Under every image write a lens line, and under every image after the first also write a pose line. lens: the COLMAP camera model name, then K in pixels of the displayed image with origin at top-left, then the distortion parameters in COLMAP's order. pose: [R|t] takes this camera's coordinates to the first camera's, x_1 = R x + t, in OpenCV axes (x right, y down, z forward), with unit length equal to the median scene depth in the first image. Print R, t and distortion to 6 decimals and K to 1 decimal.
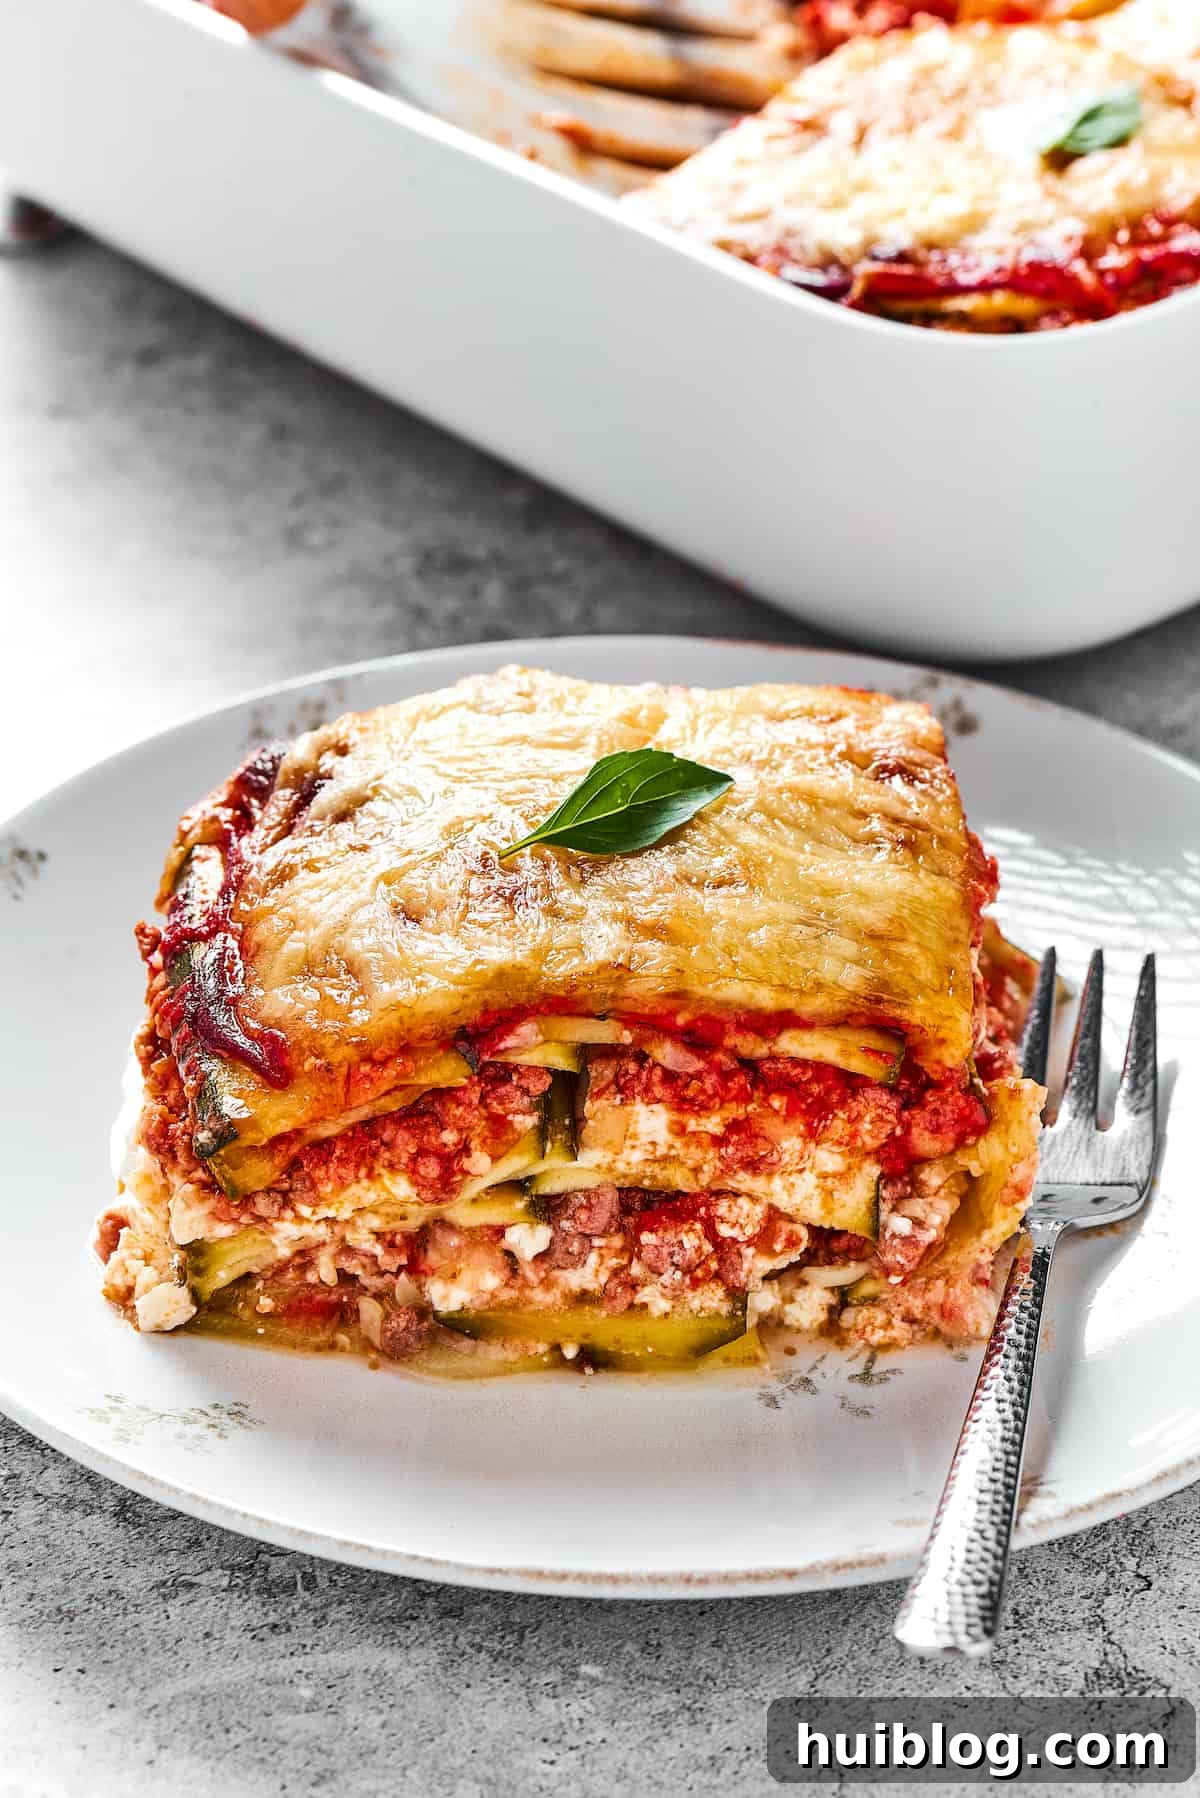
lens RADIAL K [[6950.3, 0, 680.8], [0, 6950.3, 900.7], [0, 0, 1]] dist [0.009402, -0.162759]
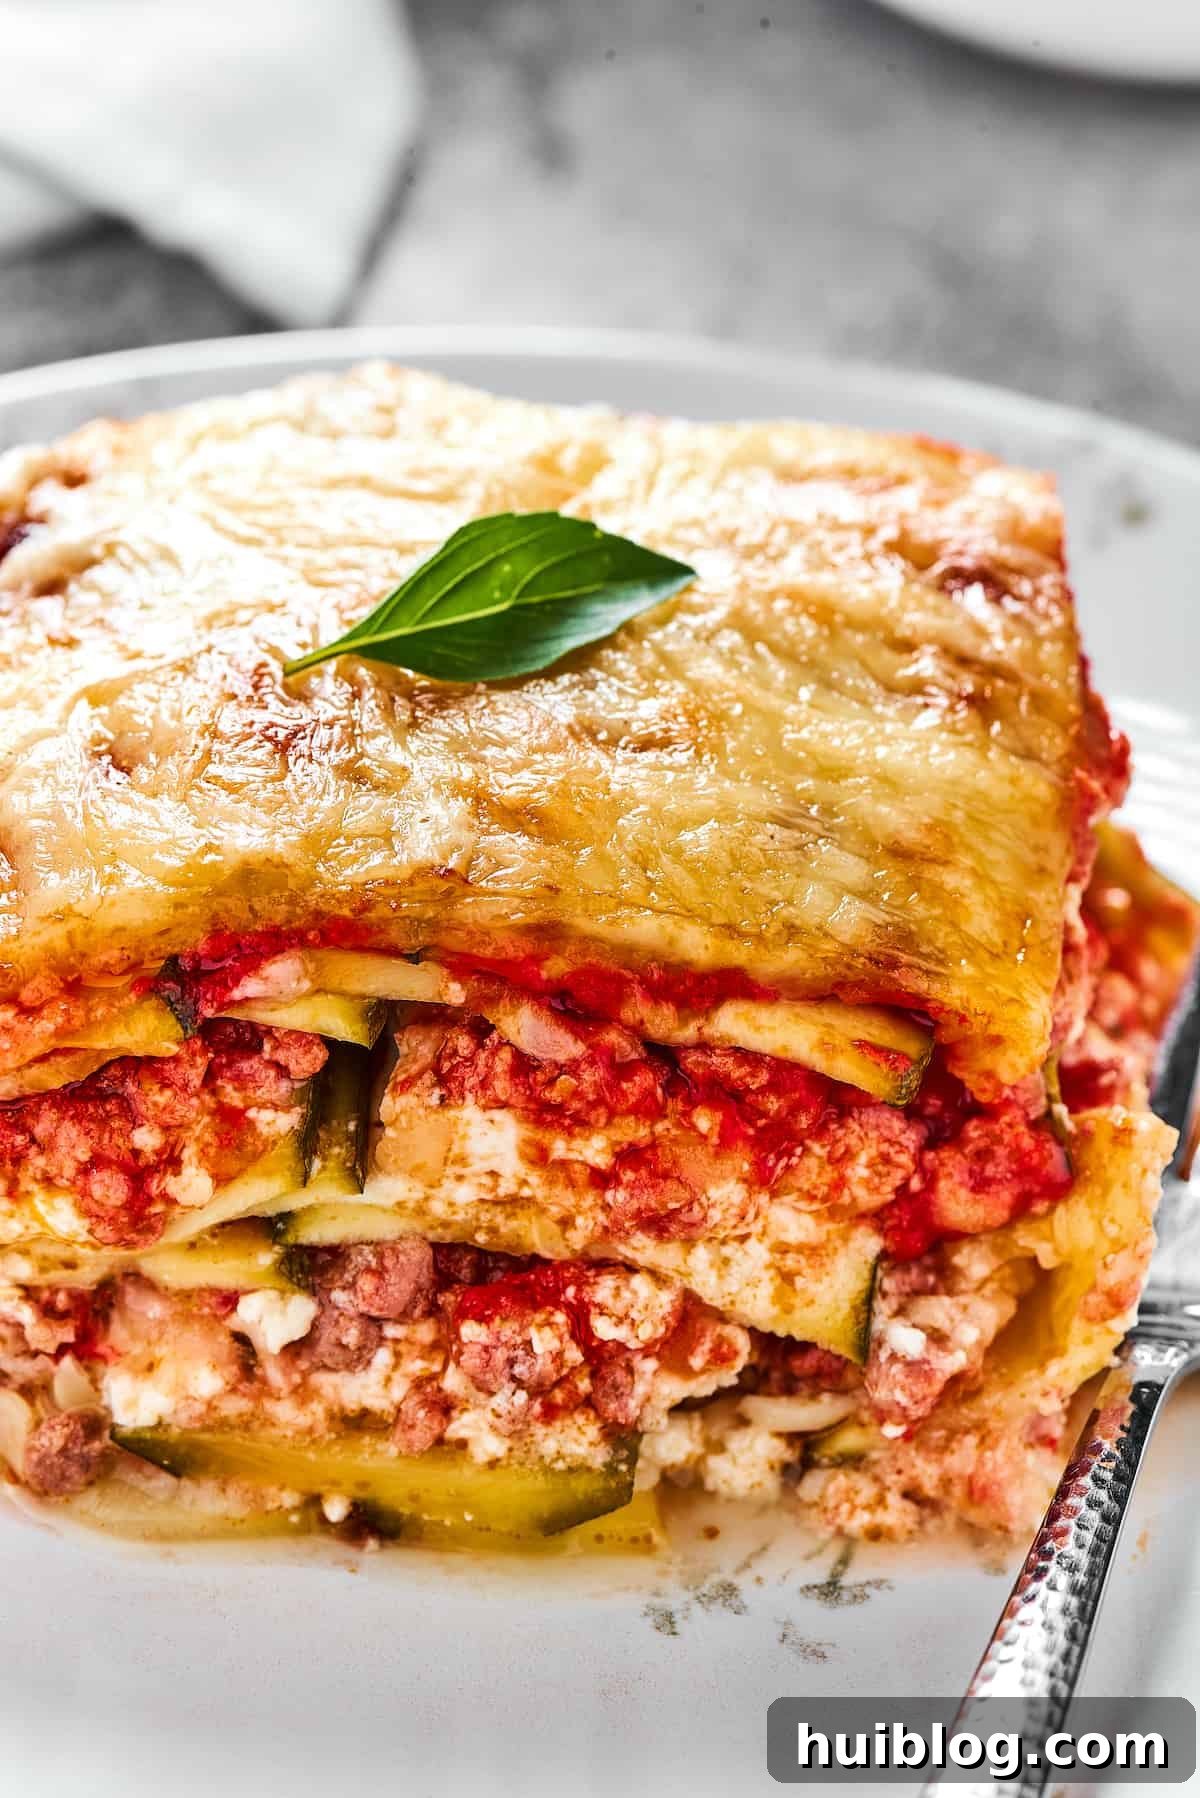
lens RADIAL K [[6950.3, 0, 680.8], [0, 6950.3, 900.7], [0, 0, 1]] dist [0.009402, -0.162759]
pose [[0.993129, 0.074927, -0.089897, 0.063334], [-0.072191, 0.996834, 0.033322, -0.009257], [0.092110, -0.026604, 0.995393, 0.410213]]
